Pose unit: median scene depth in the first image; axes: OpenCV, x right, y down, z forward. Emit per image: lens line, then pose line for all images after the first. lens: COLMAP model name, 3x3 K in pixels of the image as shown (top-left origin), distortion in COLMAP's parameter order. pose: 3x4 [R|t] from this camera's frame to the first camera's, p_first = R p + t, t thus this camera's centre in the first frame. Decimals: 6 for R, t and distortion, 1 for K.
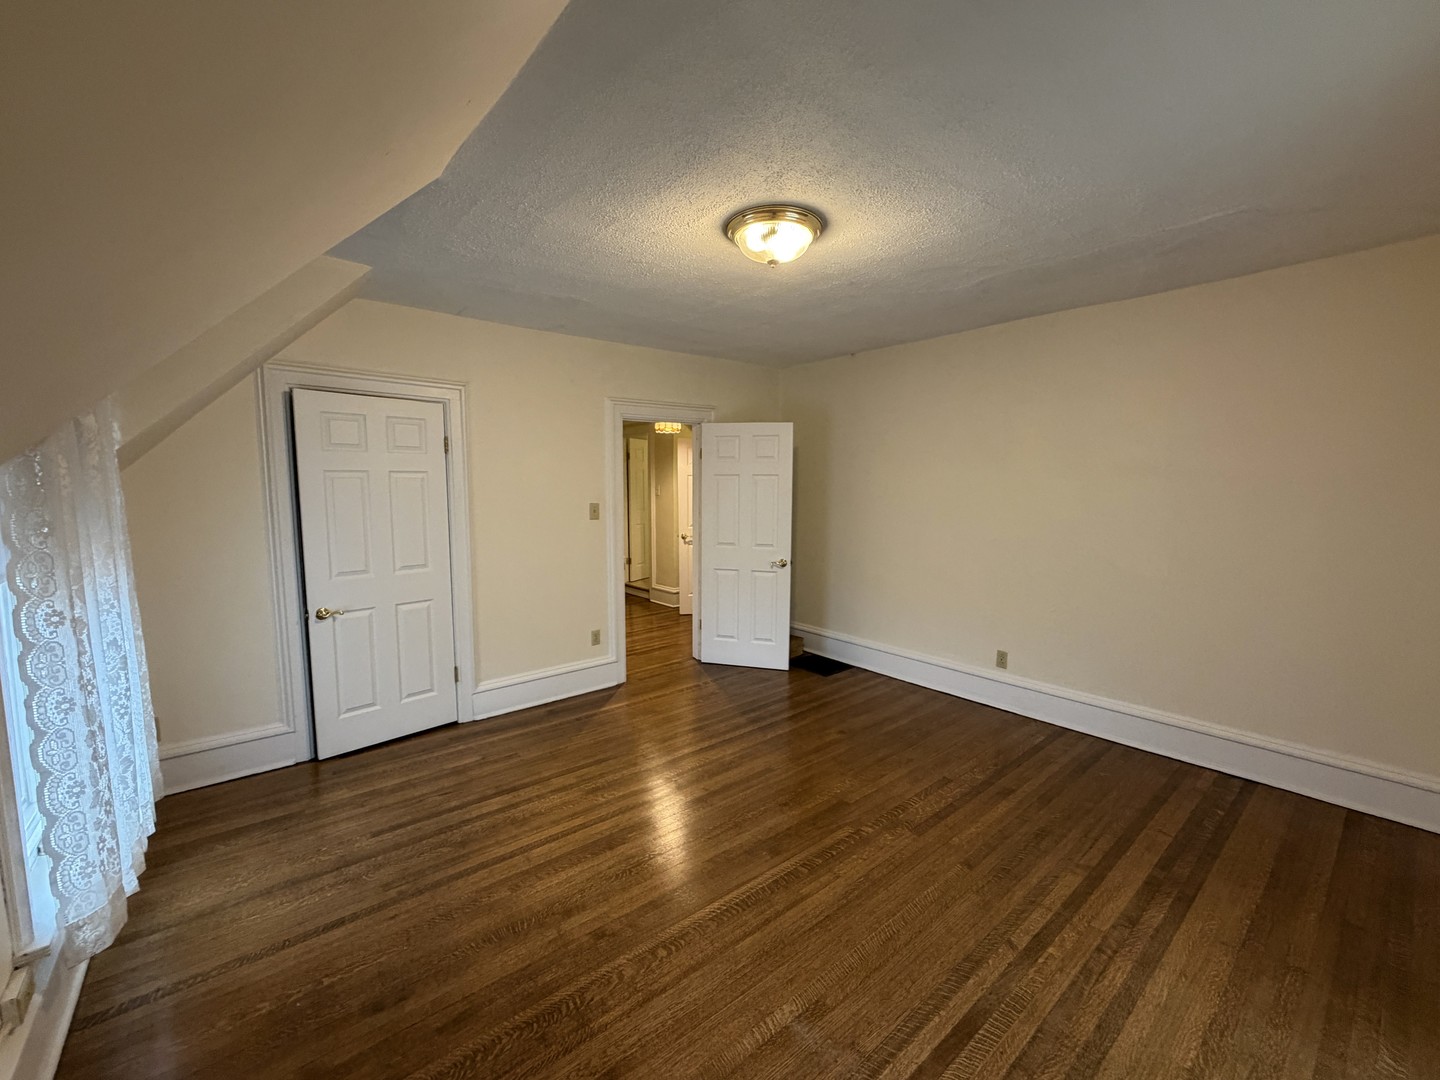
lens RADIAL K [[581.5, 0, 712.9], [0, 581.5, 540.2], [0, 0, 1]] dist [0.000956, 0.000156]
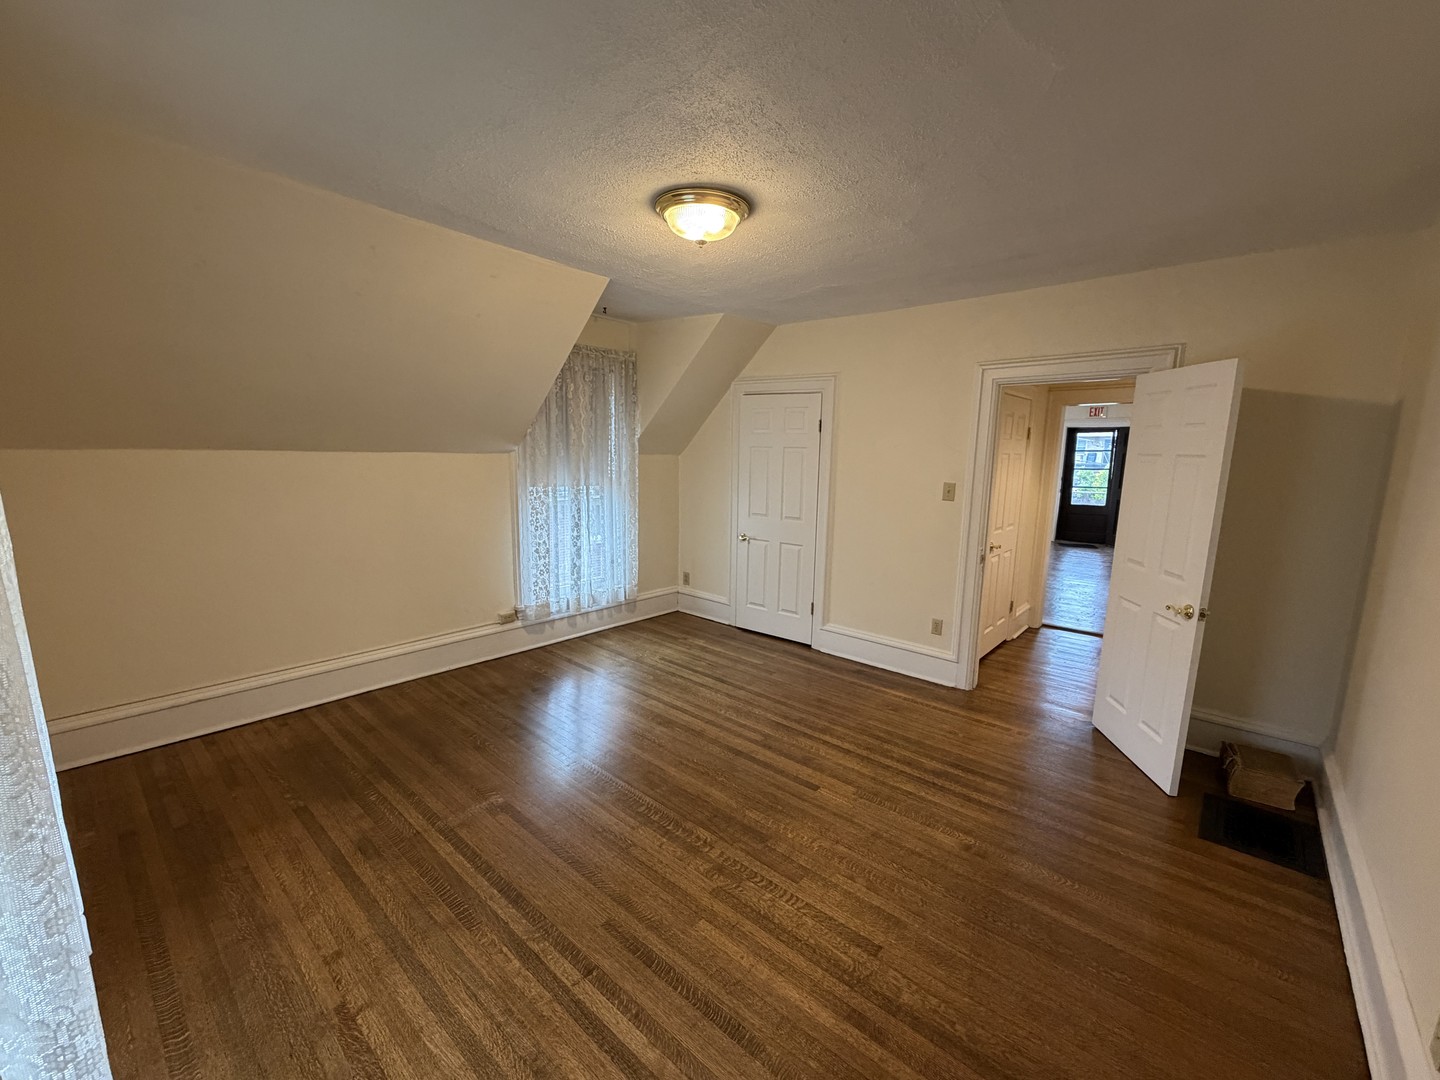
lens RADIAL K [[581.5, 0, 719.1], [0, 581.5, 543.4], [0, 0, 1]] dist [0.000956, 0.000156]
pose [[0.178532, 0.165172, -0.969971, 0.869653], [-0.117653, 0.982320, 0.145620, -0.082825], [0.976875, 0.088123, 0.194809, 0.651243]]
